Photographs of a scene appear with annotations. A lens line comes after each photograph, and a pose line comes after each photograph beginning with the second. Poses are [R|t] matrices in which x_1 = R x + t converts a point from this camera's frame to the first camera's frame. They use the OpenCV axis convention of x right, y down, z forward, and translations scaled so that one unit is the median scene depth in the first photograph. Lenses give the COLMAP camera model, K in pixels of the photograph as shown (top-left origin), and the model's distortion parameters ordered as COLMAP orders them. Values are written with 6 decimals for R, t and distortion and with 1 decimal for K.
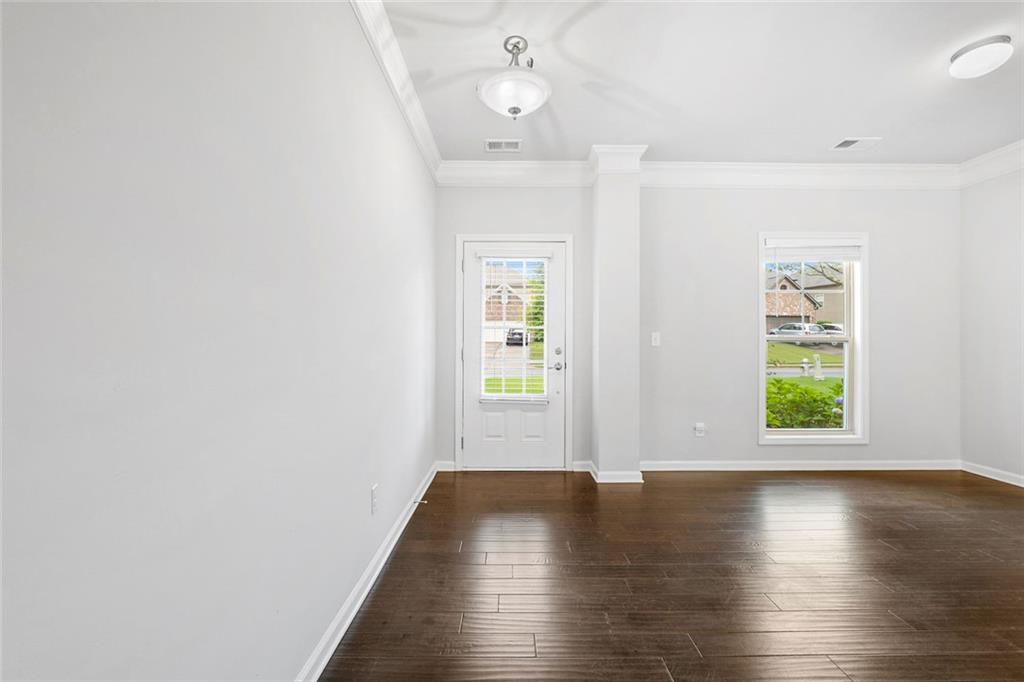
lens RADIAL K [[422.2, 0, 511.0], [0, 422.2, 345.6], [0, 0, 1]] dist [-0.001177, -0.000218]
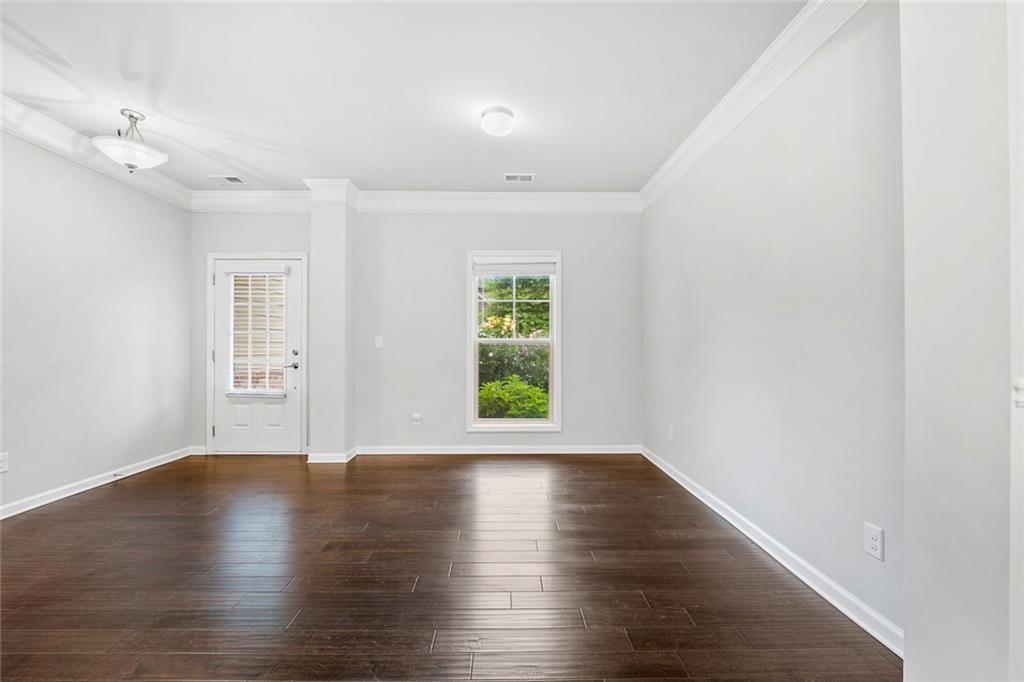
lens RADIAL K [[414.4, 0, 510.9], [0, 414.4, 344.0], [0, 0, 1]] dist [-0.012015, 0.000172]
pose [[0.999973, -0.001747, 0.007151, 0.704171], [0.001731, 0.999996, 0.002240, -0.012389], [-0.007155, -0.002227, 0.999972, -0.152433]]
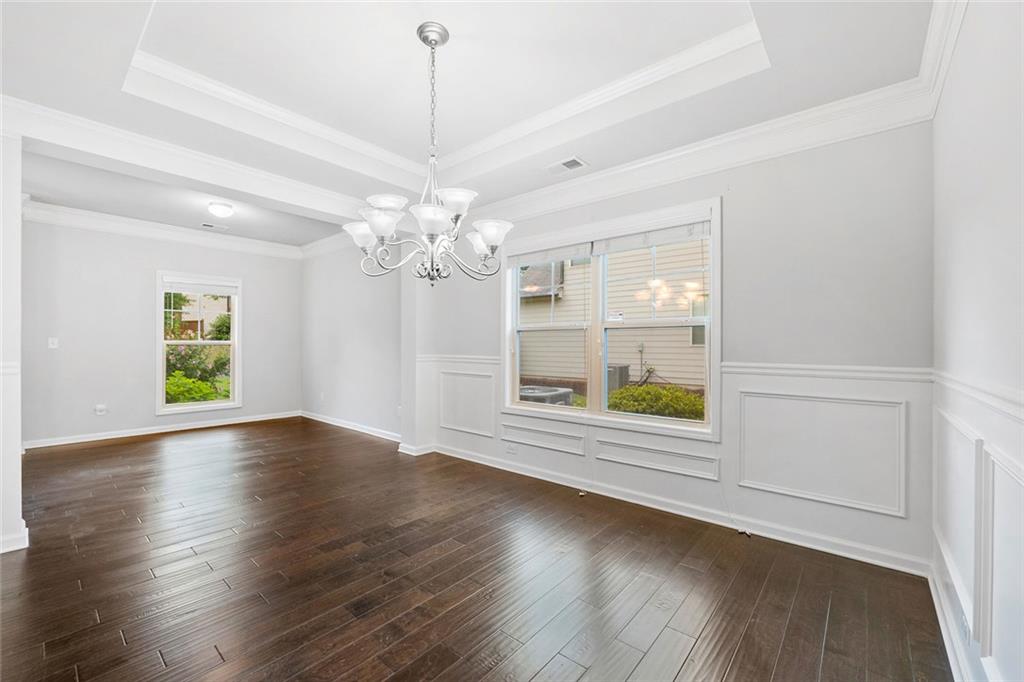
lens RADIAL K [[414.4, 0, 510.9], [0, 414.4, 344.0], [0, 0, 1]] dist [-0.012015, 0.000172]
pose [[0.657343, 0.000734, 0.753591, 0.323854], [-0.007208, 0.999960, 0.005314, -0.029838], [-0.753557, -0.008925, 0.657322, -0.866513]]
